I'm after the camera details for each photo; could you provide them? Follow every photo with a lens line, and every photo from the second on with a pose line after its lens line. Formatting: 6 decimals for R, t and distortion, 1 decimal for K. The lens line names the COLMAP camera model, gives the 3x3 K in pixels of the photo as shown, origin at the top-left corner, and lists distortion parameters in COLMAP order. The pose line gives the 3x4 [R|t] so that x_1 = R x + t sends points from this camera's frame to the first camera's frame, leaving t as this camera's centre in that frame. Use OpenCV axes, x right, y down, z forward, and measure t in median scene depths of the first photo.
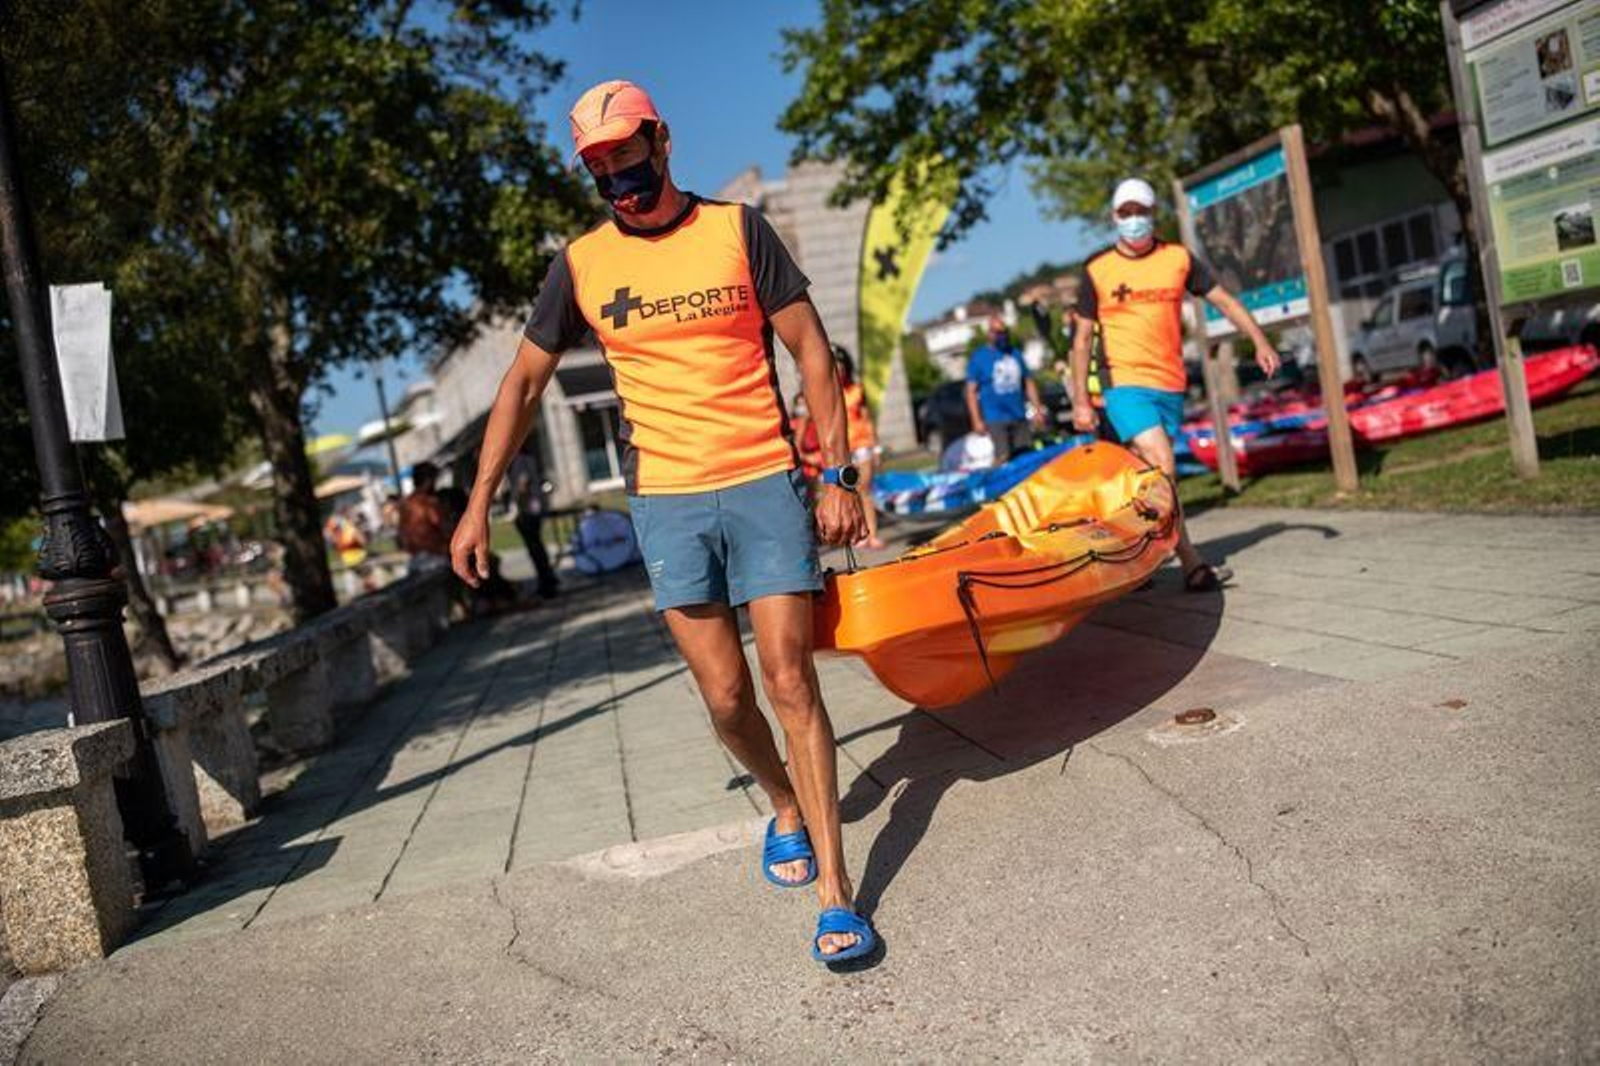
lens RADIAL K [[1632.0, 0, 800.0], [0, 1632.0, 533.0], [0, 0, 1]] dist [-0.008037, -0.030521]
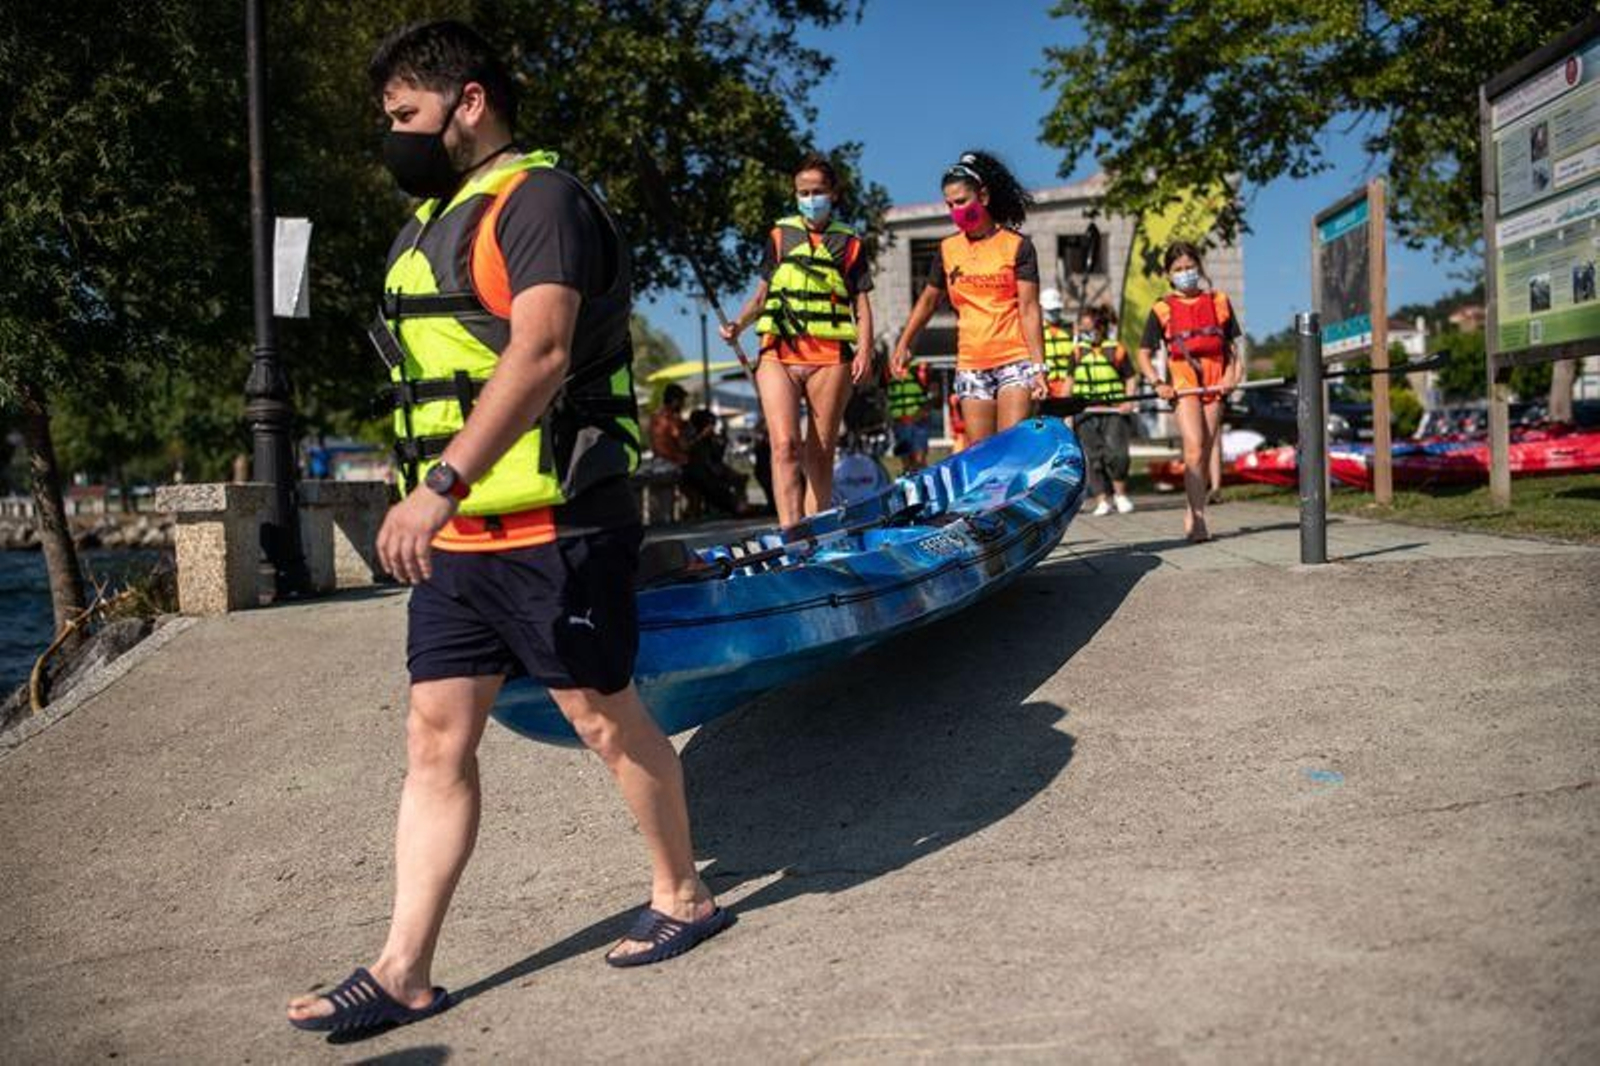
lens RADIAL K [[1690.5, 0, 800.0], [0, 1690.5, 533.0], [0, 0, 1]] dist [-0.004150, -0.011596]
pose [[0.958432, 0.147100, -0.244480, 0.273596], [-0.143404, 0.989116, 0.032951, 0.015523], [0.246666, 0.003479, 0.969094, -0.274812]]
